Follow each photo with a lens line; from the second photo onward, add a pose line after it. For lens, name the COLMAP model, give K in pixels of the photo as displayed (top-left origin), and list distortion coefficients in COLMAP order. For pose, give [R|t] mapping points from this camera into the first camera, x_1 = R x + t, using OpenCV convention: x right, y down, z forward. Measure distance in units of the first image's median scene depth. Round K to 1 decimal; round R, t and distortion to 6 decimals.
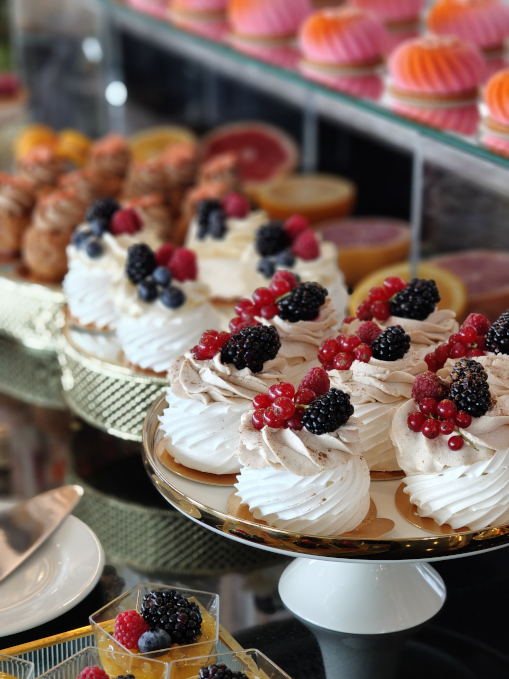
lens RADIAL K [[1602.6, 0, 254.6], [0, 1602.6, 339.3], [0, 0, 1]] dist [-0.078384, 0.000000]
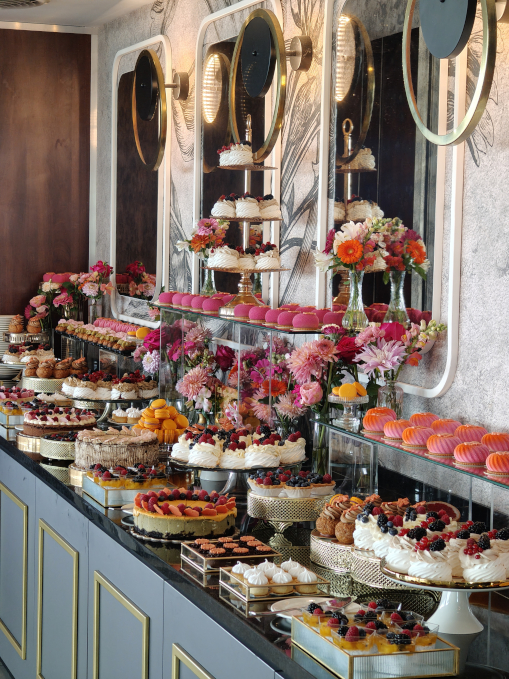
lens RADIAL K [[1602.6, 0, 254.5], [0, 1602.6, 339.6], [0, 0, 1]] dist [-0.078384, 0.000000]
pose [[0.986215, 0.031276, -0.162485, 0.150468], [-0.081111, 0.947279, -0.309974, 0.534492], [0.144224, 0.318881, 0.936757, -1.723000]]
